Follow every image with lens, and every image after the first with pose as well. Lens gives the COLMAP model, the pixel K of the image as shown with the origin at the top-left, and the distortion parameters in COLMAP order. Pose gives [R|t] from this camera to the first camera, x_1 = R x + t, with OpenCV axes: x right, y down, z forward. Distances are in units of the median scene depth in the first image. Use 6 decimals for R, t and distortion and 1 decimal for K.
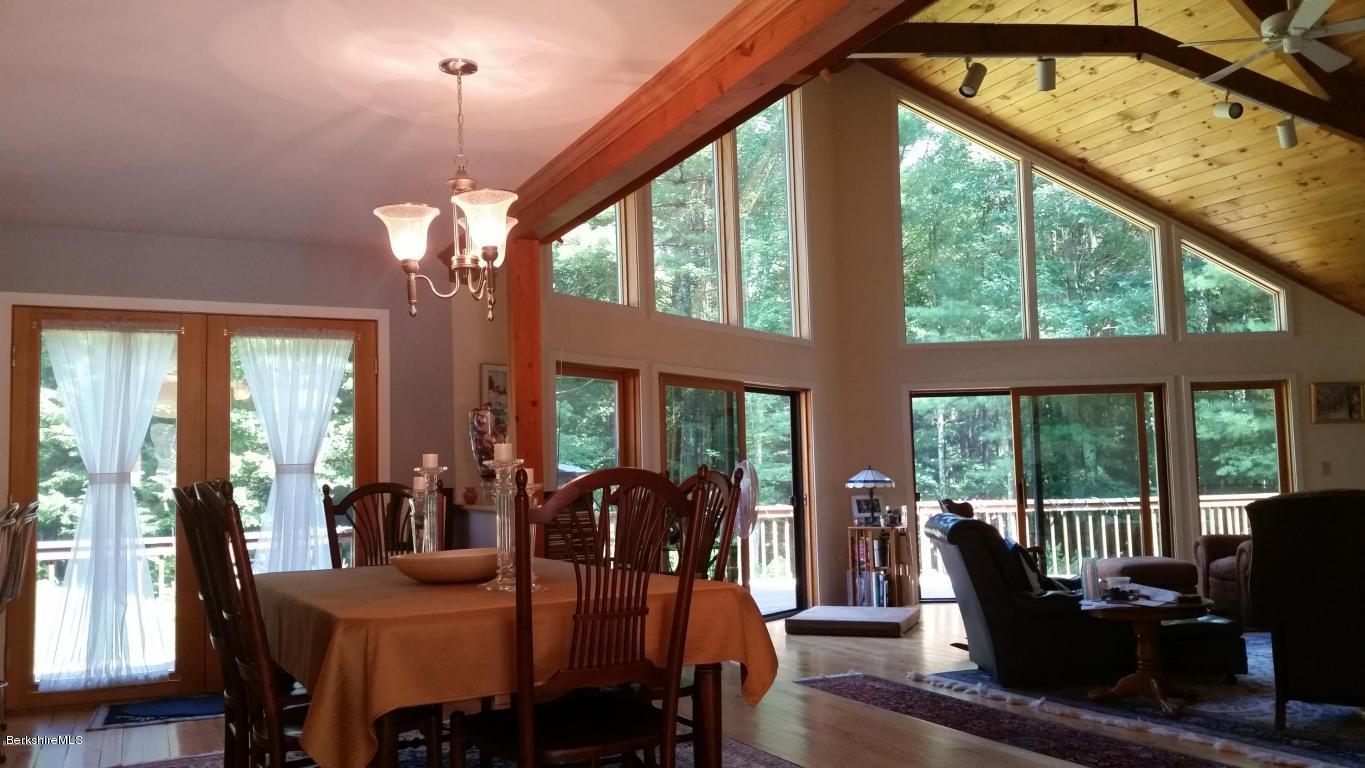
lens RADIAL K [[1083.1, 0, 682.5], [0, 1083.1, 384.0], [0, 0, 1]] dist [0.096321, -0.173187]
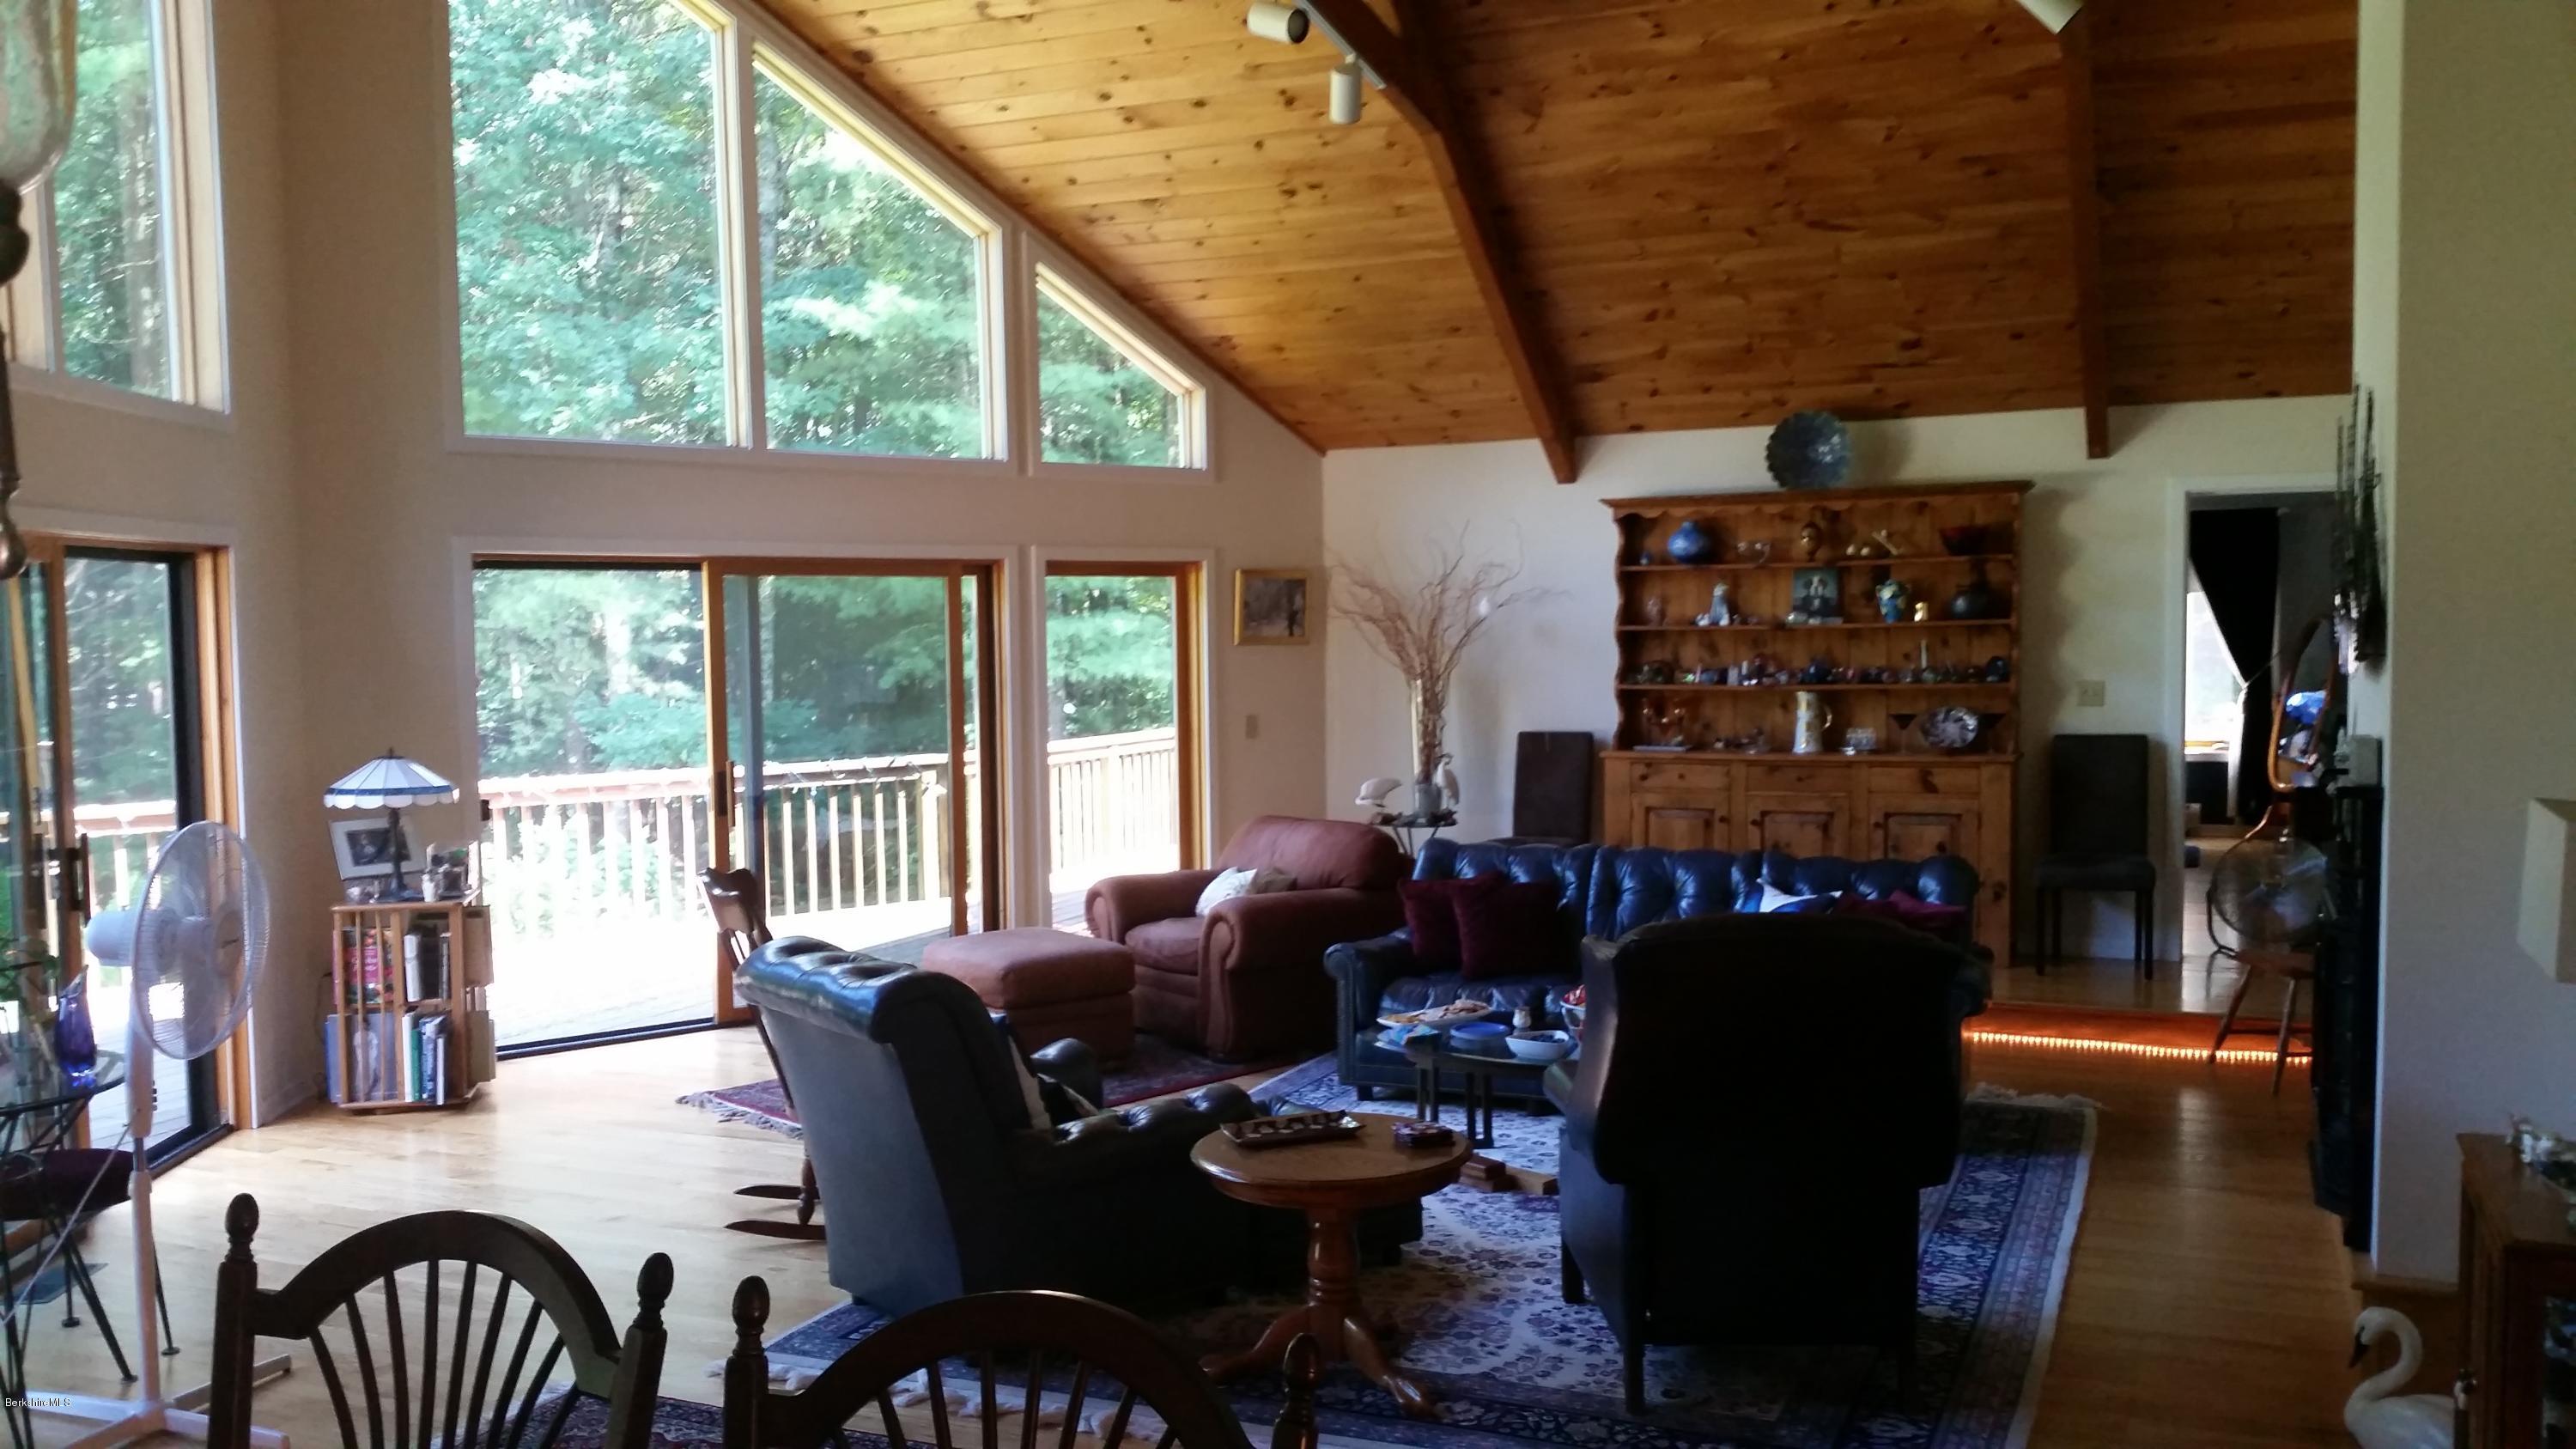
lens RADIAL K [[2028.5, 0, 1220.3], [0, 2028.5, 726.8], [0, 0, 1]] dist [0.144622, -0.331900]
pose [[0.771022, -0.020573, 0.636477, -0.071463], [-0.065485, 0.991618, 0.111381, -0.035702], [-0.633433, -0.127557, 0.763212, 0.237594]]
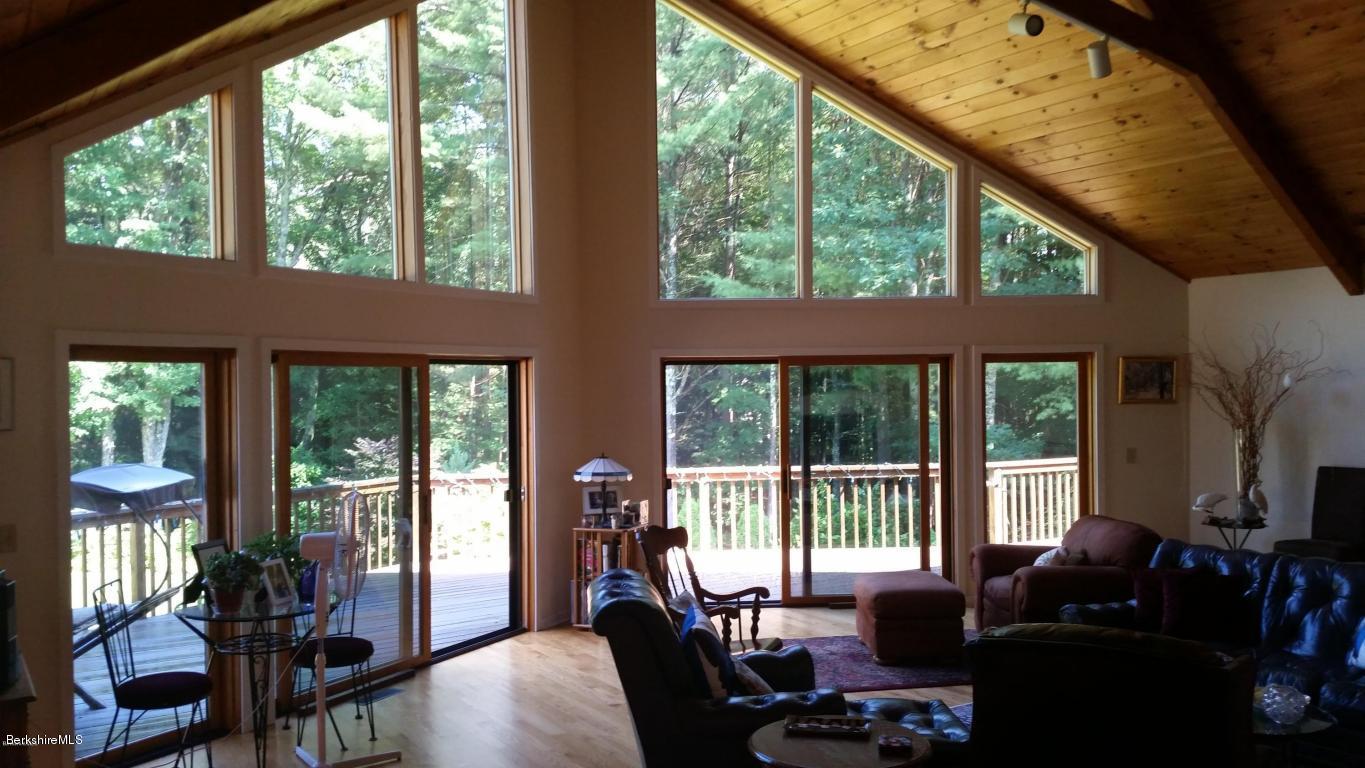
lens RADIAL K [[1061.2, 0, 682.5], [0, 1061.2, 384.0], [0, 0, 1]] dist [0.143953, -0.316472]
pose [[0.993536, 0.010007, 0.113078, 0.140218], [-0.020363, 0.995660, 0.090806, -0.050210], [-0.111679, -0.092522, 0.989428, 0.205080]]
